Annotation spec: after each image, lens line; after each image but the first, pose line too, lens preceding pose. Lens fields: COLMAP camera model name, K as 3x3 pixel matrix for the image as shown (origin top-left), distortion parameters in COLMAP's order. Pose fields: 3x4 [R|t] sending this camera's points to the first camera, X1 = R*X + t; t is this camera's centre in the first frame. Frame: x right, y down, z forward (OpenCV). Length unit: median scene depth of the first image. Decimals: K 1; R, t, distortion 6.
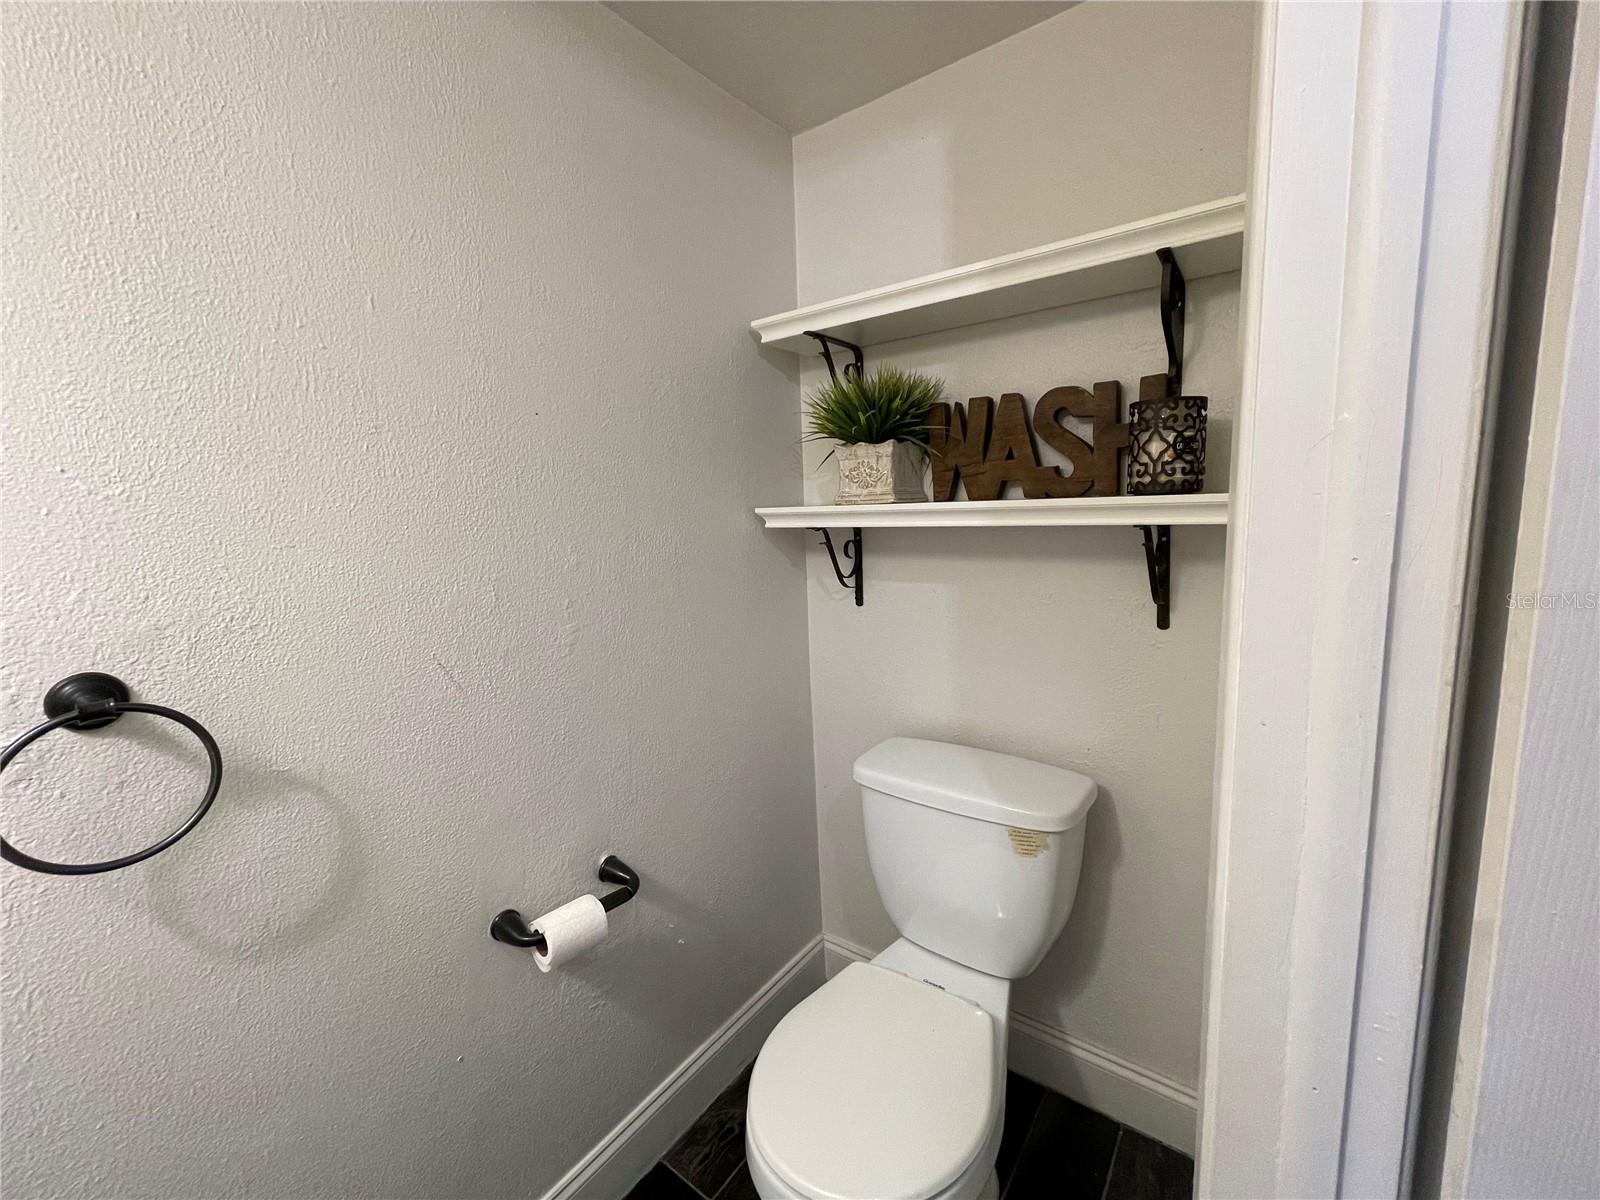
lens RADIAL K [[648.5, 0, 800.0], [0, 648.5, 600.0], [0, 0, 1]] dist [-0.000744, -0.000260]
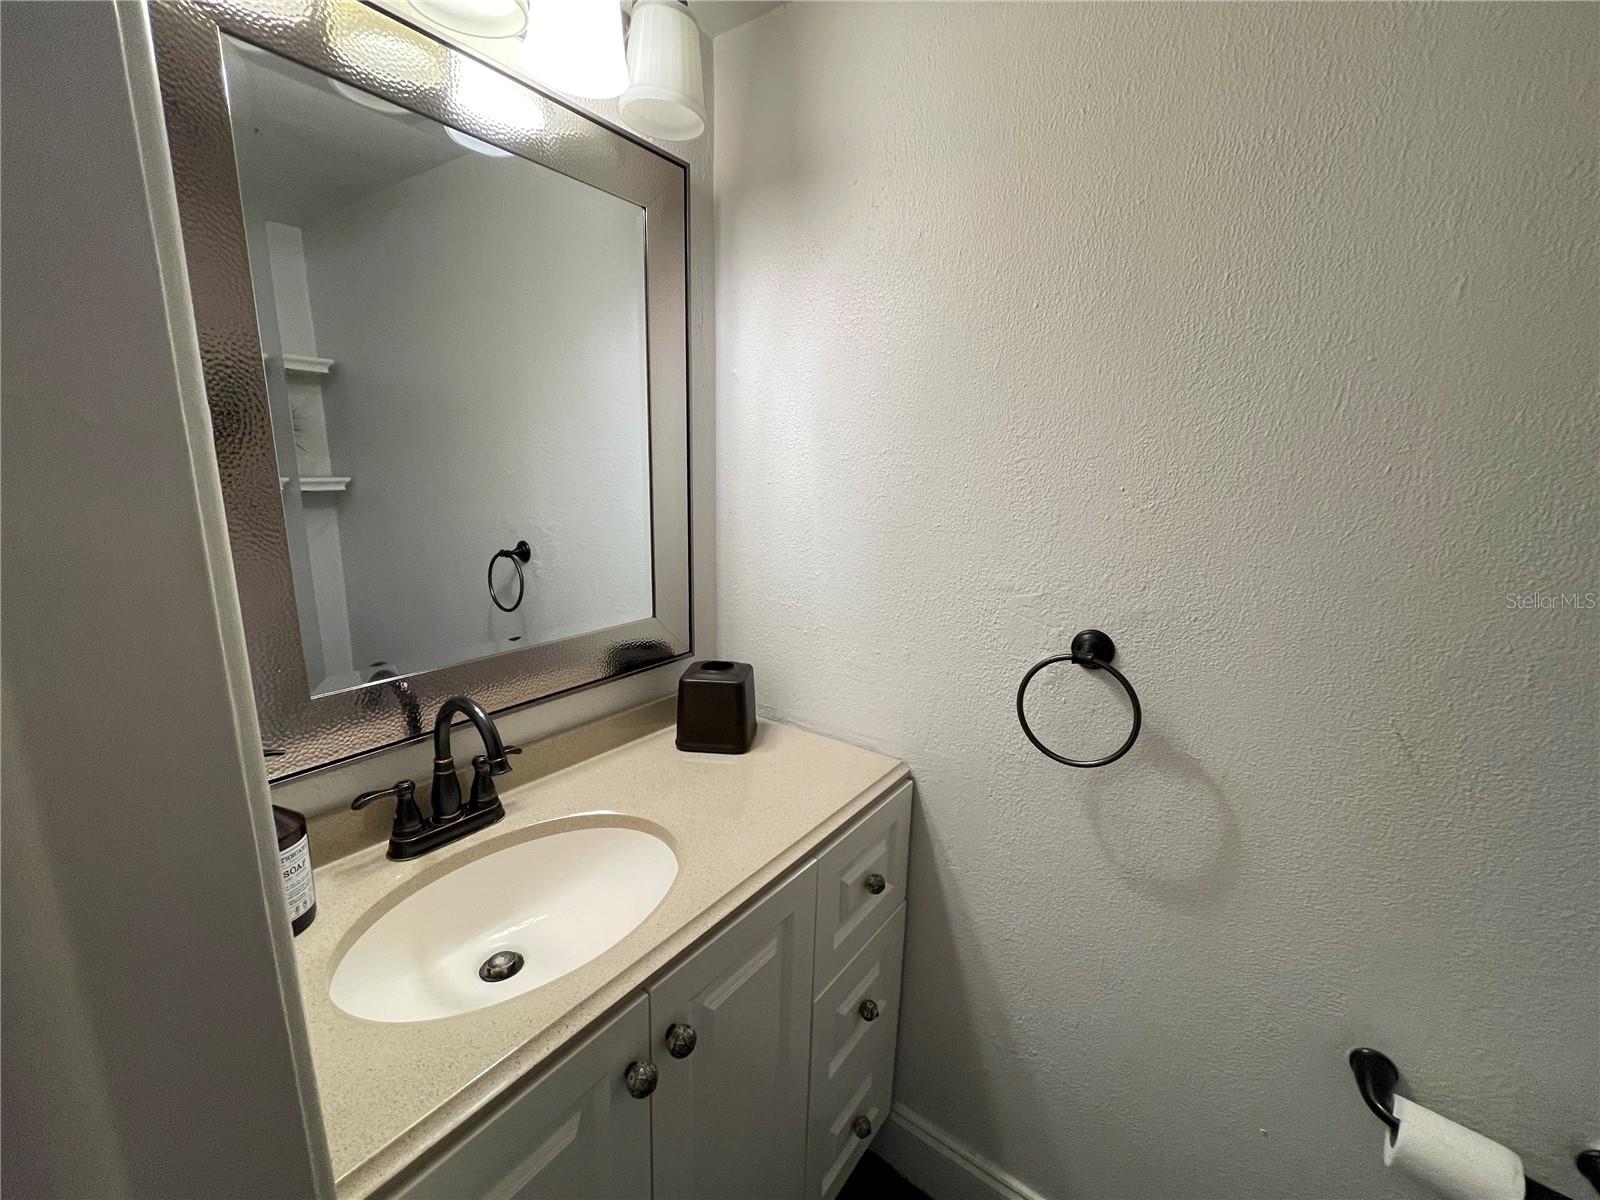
lens RADIAL K [[648.5, 0, 800.0], [0, 648.5, 600.0], [0, 0, 1]] dist [-0.000744, -0.000260]
pose [[0.003789, 0.245752, -0.969325, 0.225821], [-0.169912, 0.955396, 0.241556, -0.156574], [0.985452, 0.163785, 0.045376, 0.233884]]
